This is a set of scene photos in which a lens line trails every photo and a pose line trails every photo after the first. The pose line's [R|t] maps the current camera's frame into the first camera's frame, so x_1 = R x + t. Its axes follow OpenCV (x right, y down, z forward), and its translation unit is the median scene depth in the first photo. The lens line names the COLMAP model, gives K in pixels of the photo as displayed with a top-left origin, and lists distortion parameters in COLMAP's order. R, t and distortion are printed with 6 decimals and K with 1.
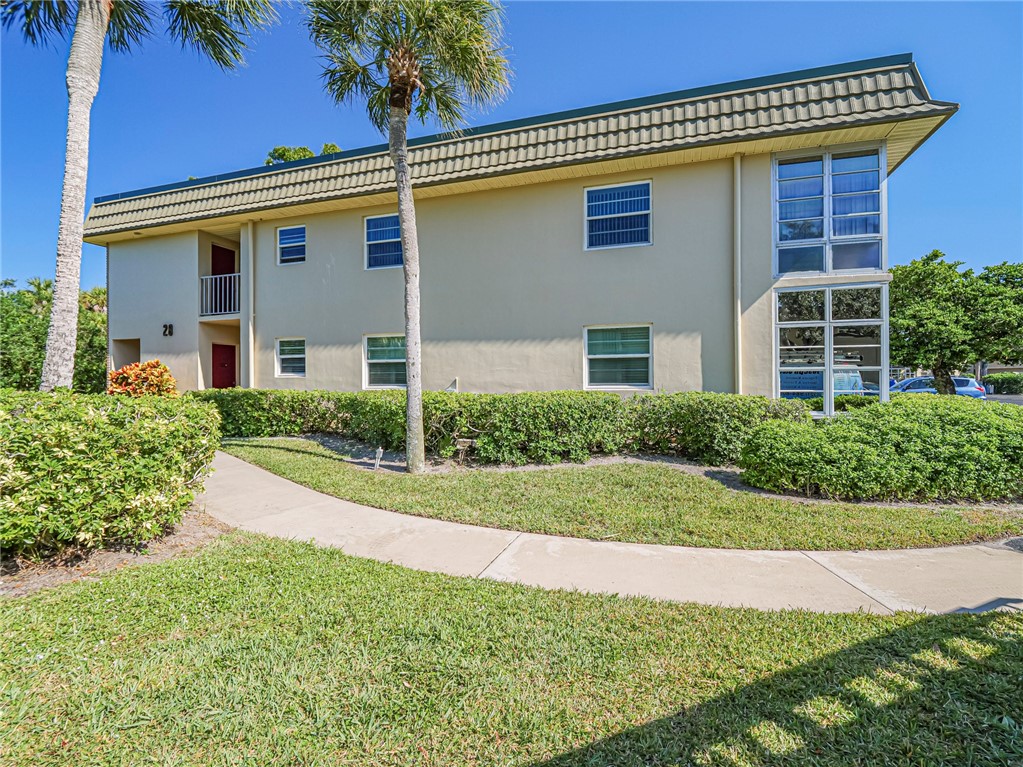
lens RADIAL K [[505.6, 0, 510.5], [0, 505.6, 381.6], [0, 0, 1]] dist [-0.014859, -0.000223]
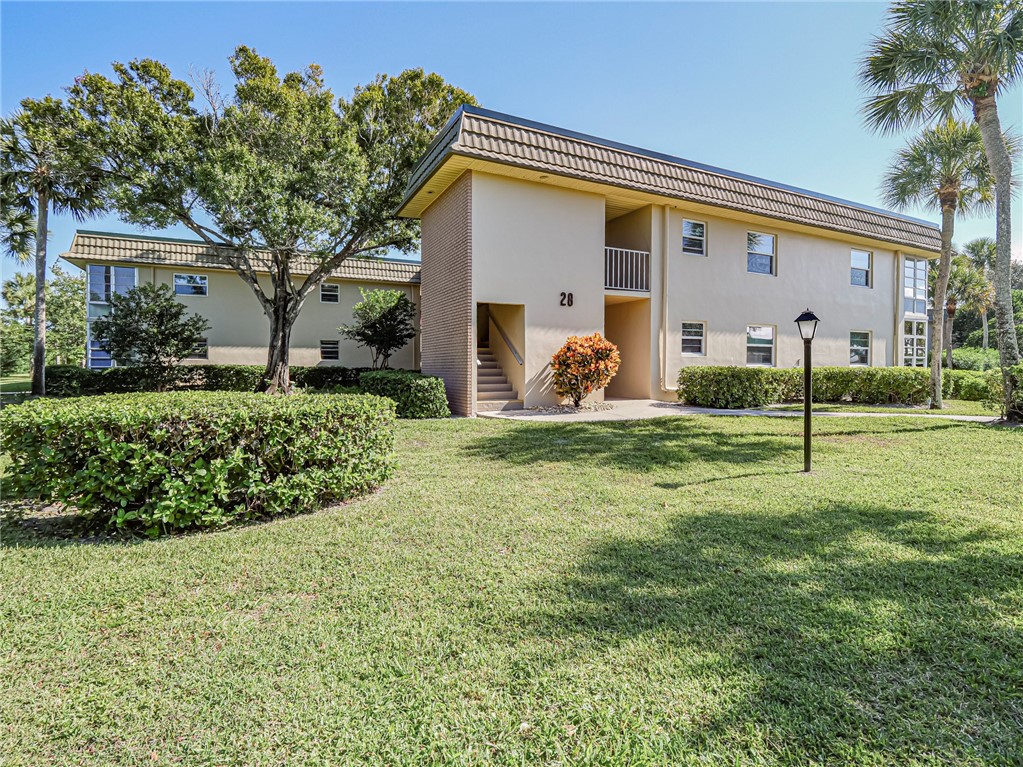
lens RADIAL K [[505.6, 0, 510.9], [0, 505.6, 378.0], [0, 0, 1]] dist [-0.014859, -0.000223]
pose [[0.705095, -0.013225, 0.708990, -1.498186], [-0.005050, 0.999707, 0.023670, 0.014691], [-0.709095, -0.020270, 0.704821, 0.491709]]
